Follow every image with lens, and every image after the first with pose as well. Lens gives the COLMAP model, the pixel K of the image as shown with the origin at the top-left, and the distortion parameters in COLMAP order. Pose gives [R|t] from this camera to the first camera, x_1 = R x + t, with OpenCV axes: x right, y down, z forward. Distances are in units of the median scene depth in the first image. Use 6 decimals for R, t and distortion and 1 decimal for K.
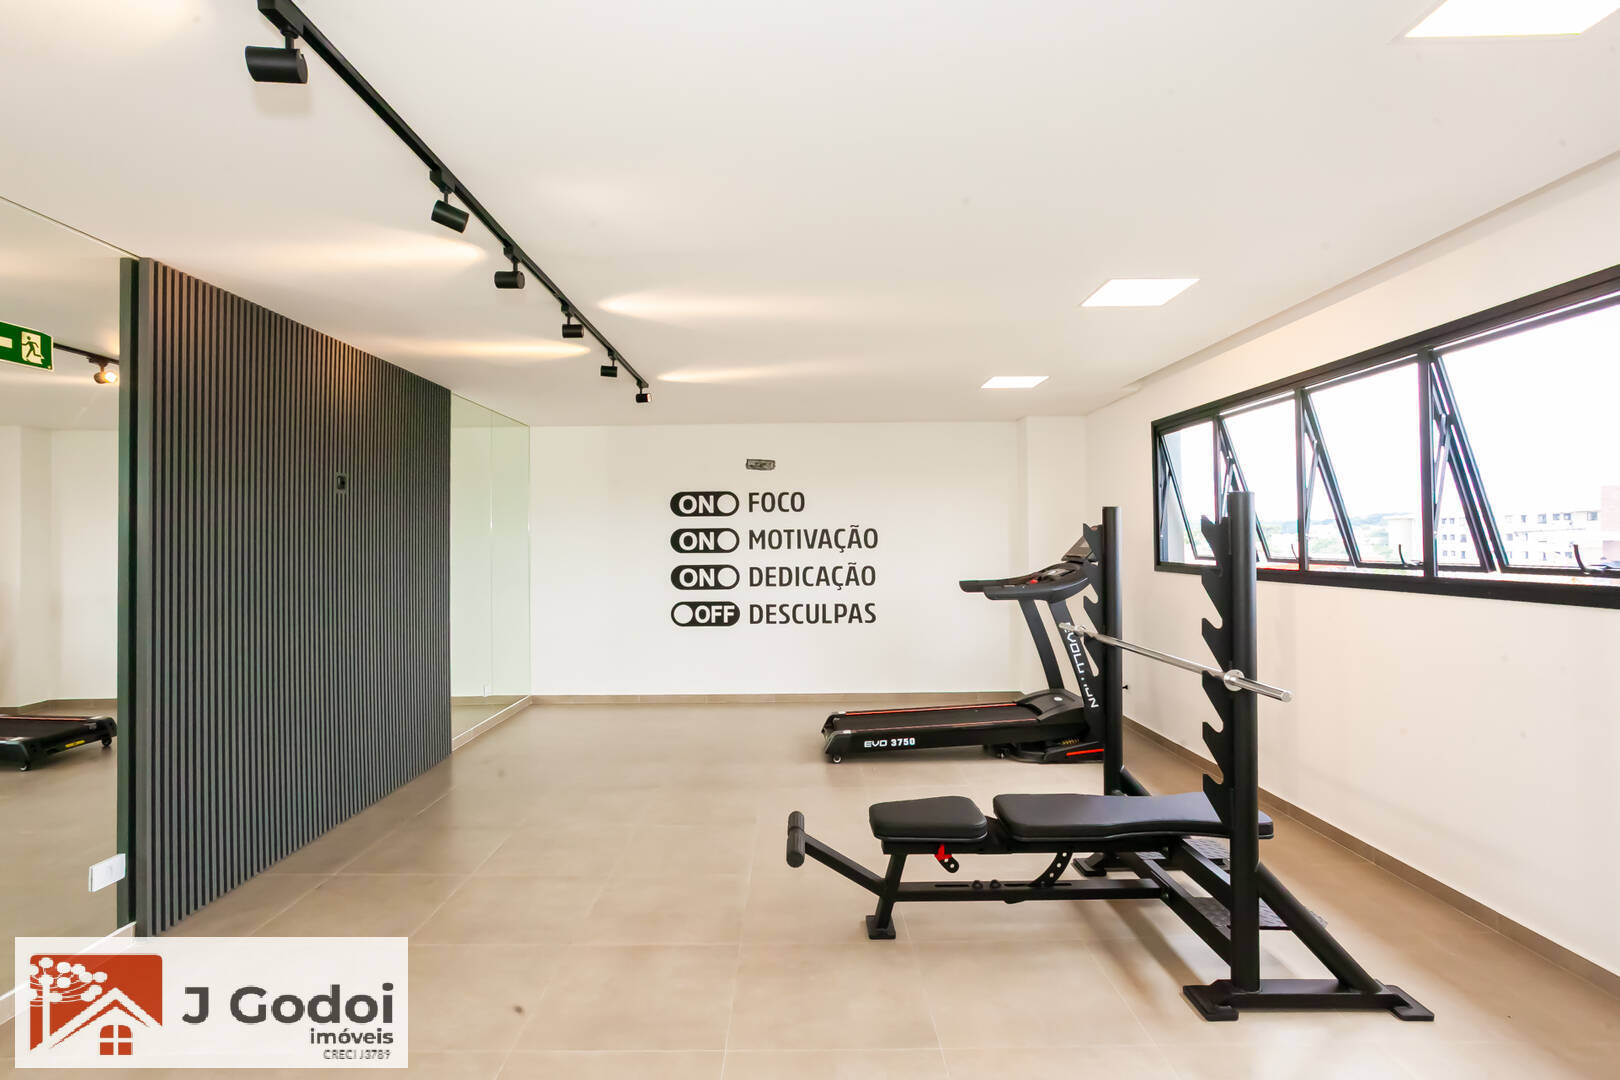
lens RADIAL K [[814.3, 0, 803.5], [0, 814.3, 536.3], [0, 0, 1]] dist [-0.013507, 0.001692]
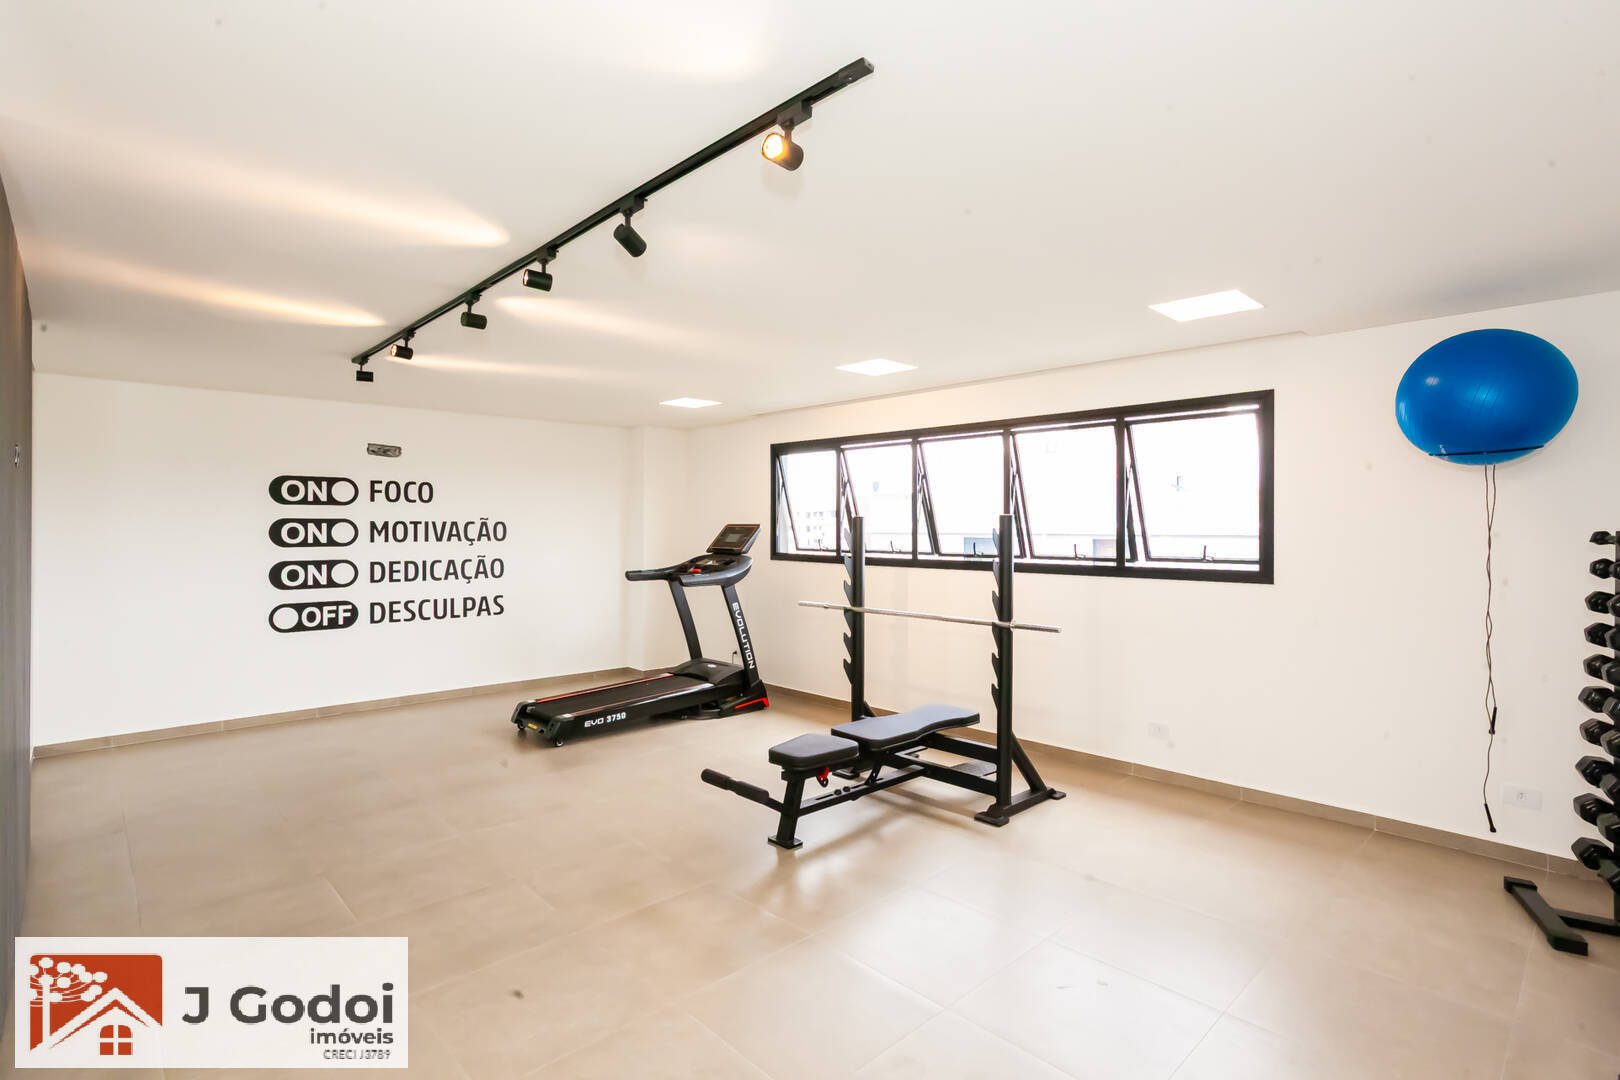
lens RADIAL K [[790.2, 0, 799.4], [0, 790.2, 529.0], [0, 0, 1]] dist [-0.031610, 0.015725]
pose [[0.736250, 0.009116, 0.676648, -0.306954], [-0.013990, 0.999901, 0.001751, -0.007356], [-0.676565, -0.010756, 0.736304, 0.028564]]
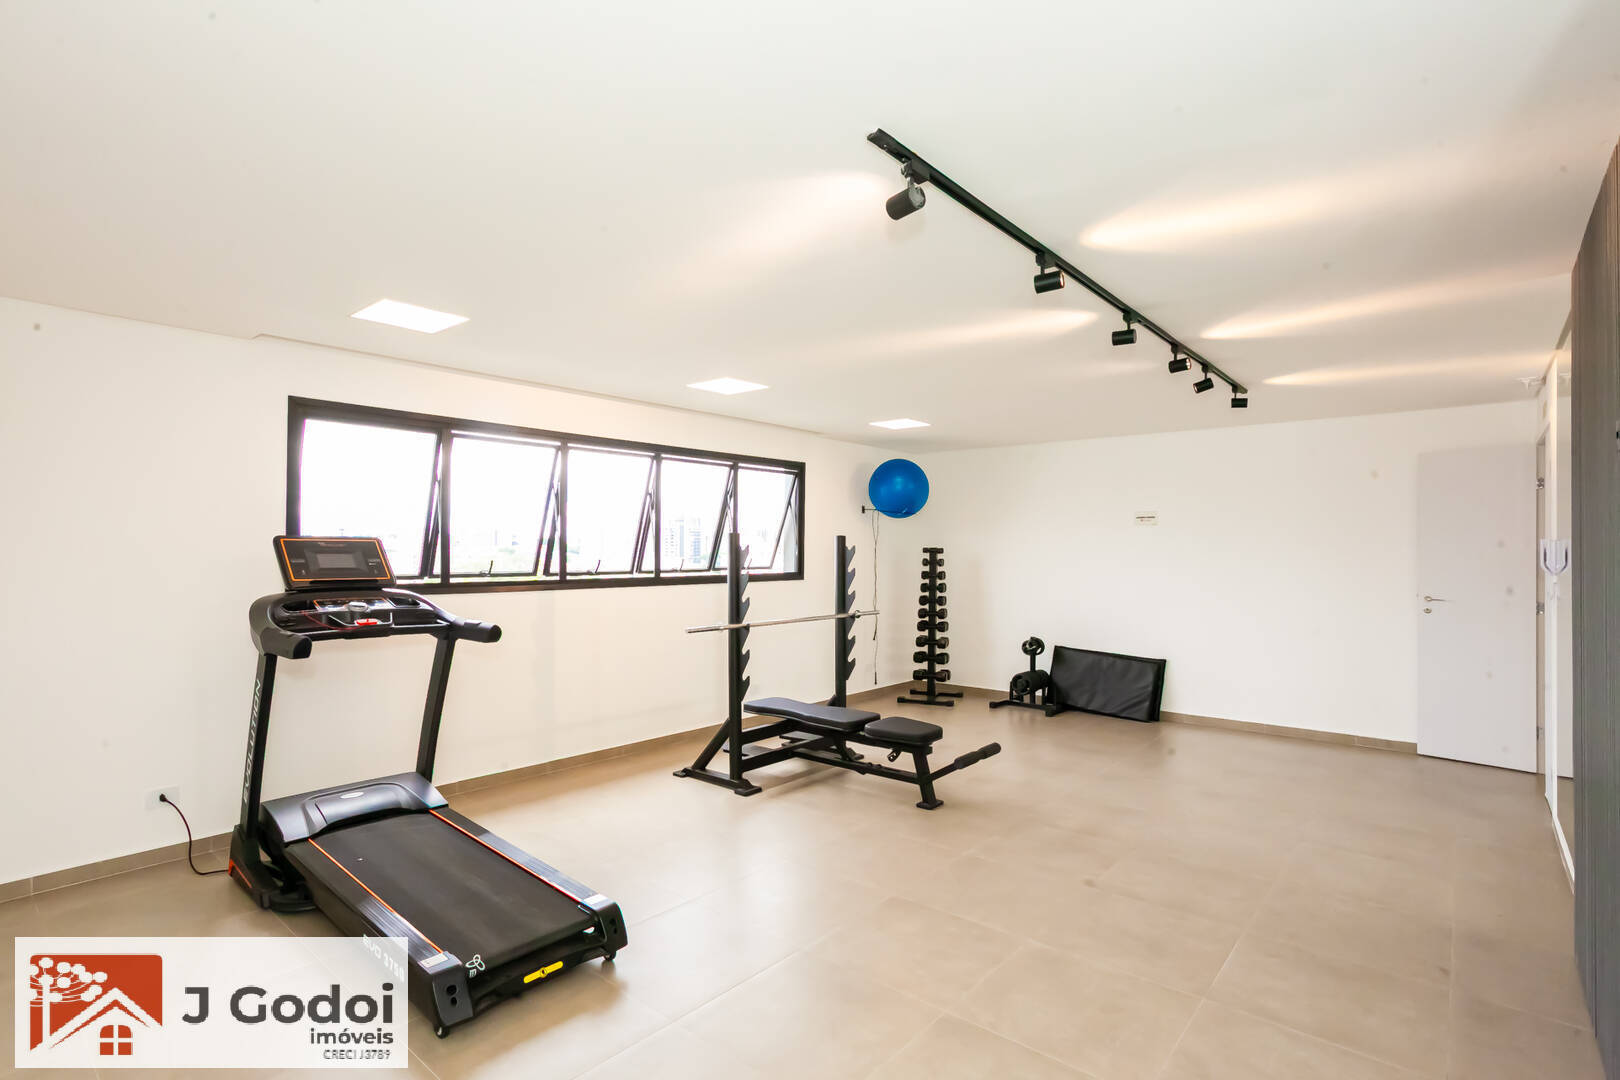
lens RADIAL K [[790.2, 0, 809.7], [0, 790.2, 533.8], [0, 0, 1]] dist [-0.031610, 0.015725]
pose [[-0.758839, 0.019500, 0.650987, -0.299889], [-0.001414, 0.999500, -0.031588, 0.003893], [-0.651277, -0.024890, -0.758432, 0.961003]]
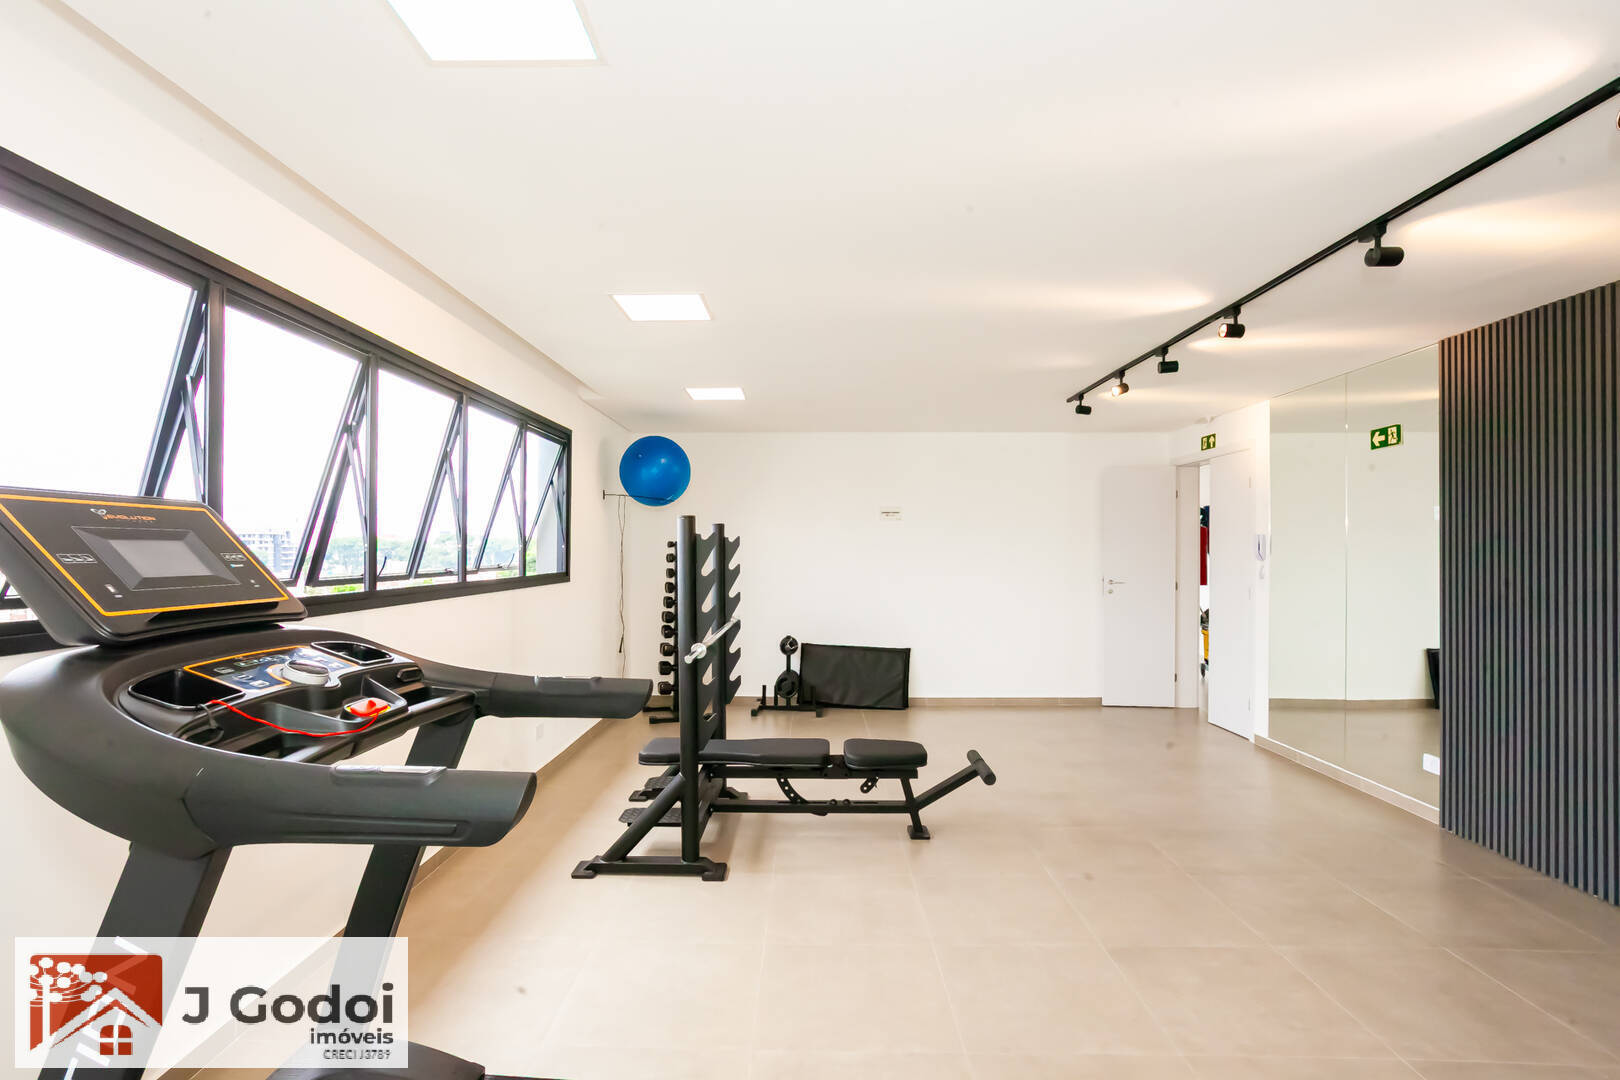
lens RADIAL K [[790.2, 0, 801.3], [0, 790.2, 543.1], [0, 0, 1]] dist [-0.031610, 0.015725]
pose [[-0.999667, 0.009086, 0.024135, 0.106791], [0.008705, 0.999836, -0.015850, 0.006470], [-0.024275, -0.015635, -0.999583, 0.967496]]
